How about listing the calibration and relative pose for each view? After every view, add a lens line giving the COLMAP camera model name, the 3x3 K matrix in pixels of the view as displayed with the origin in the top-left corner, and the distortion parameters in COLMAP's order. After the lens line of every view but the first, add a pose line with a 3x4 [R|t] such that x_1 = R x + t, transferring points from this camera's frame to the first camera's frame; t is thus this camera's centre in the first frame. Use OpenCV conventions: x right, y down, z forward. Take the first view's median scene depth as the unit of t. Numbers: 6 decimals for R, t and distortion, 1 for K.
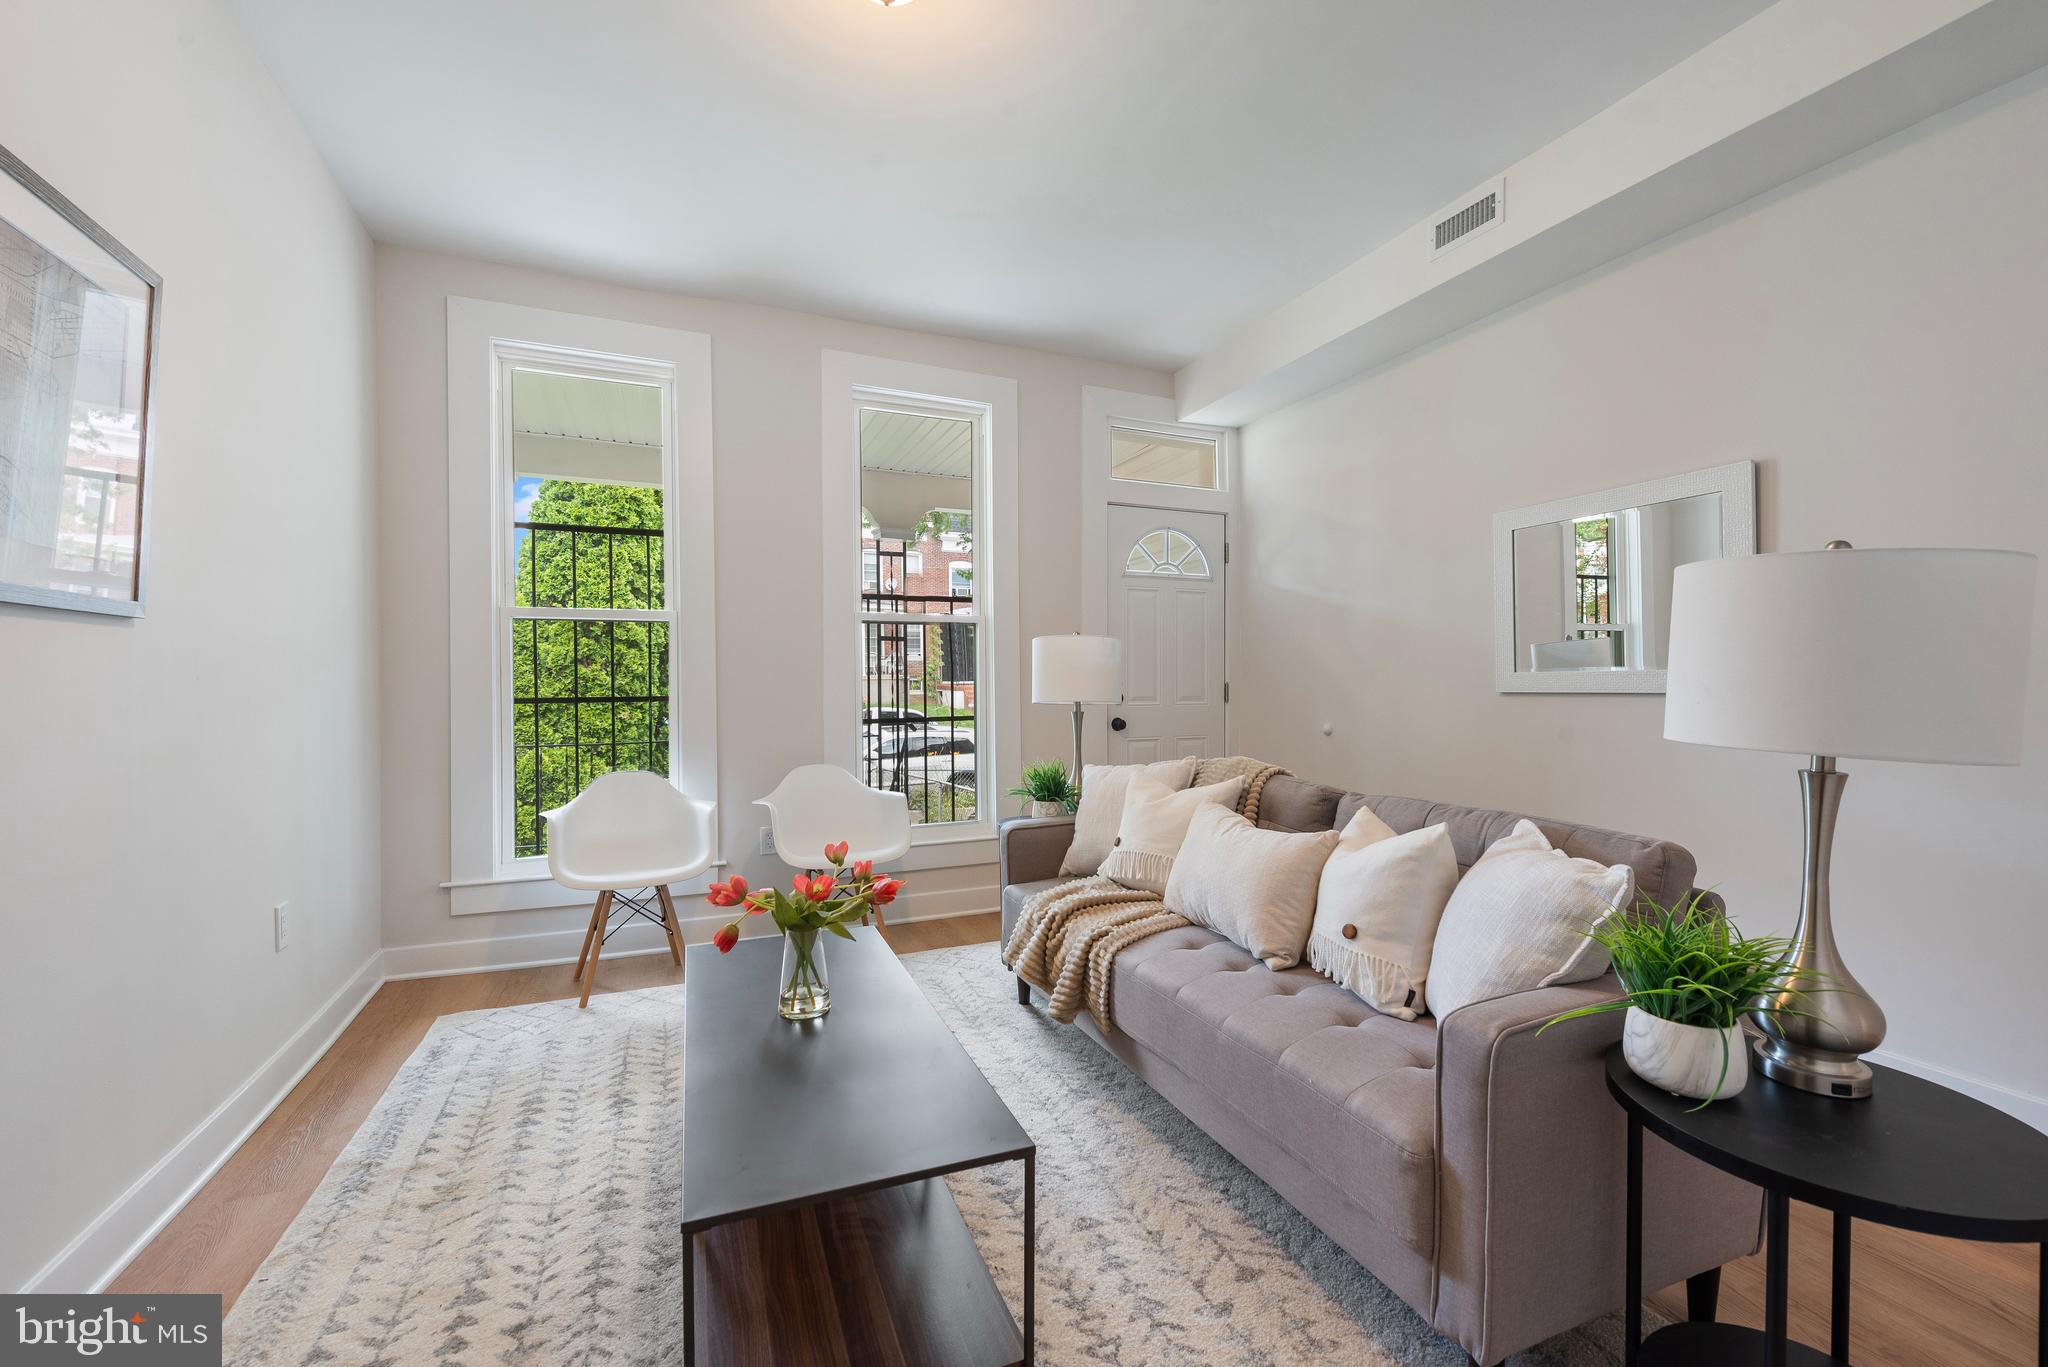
lens RADIAL K [[837.9, 0, 1023.3], [0, 837.9, 685.6], [0, 0, 1]] dist [0.015707, -0.003736]
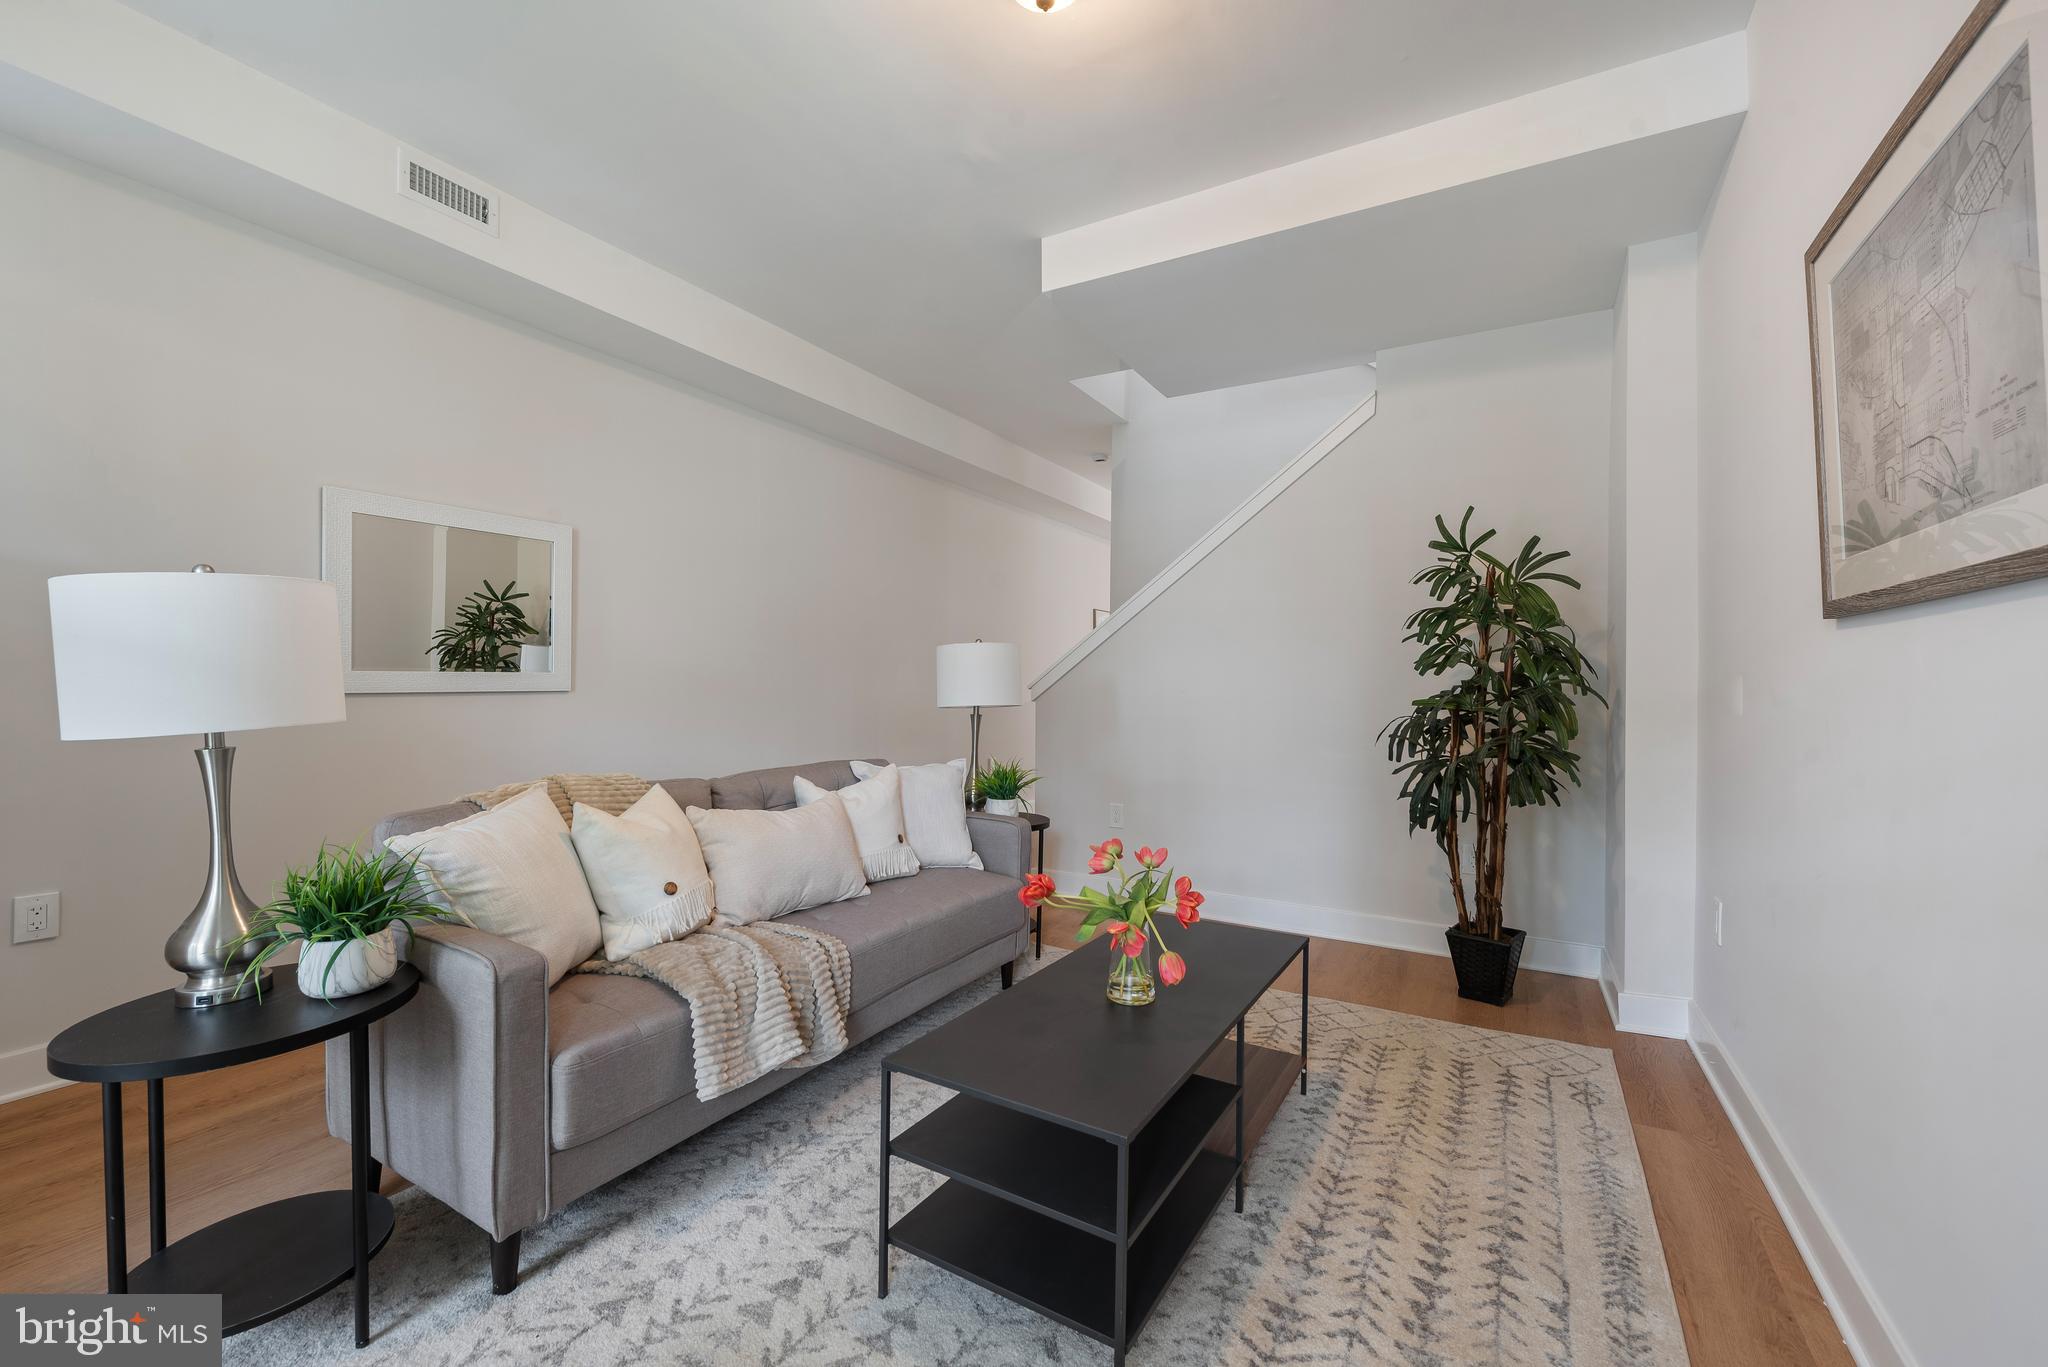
lens RADIAL K [[837.9, 0, 1022.1], [0, 837.9, 686.7], [0, 0, 1]] dist [0.015707, -0.003736]
pose [[-0.593280, -0.007663, 0.804959, -1.054670], [0.002602, 0.999931, 0.011438, -0.014571], [-0.804992, 0.008881, -0.593220, 1.785533]]
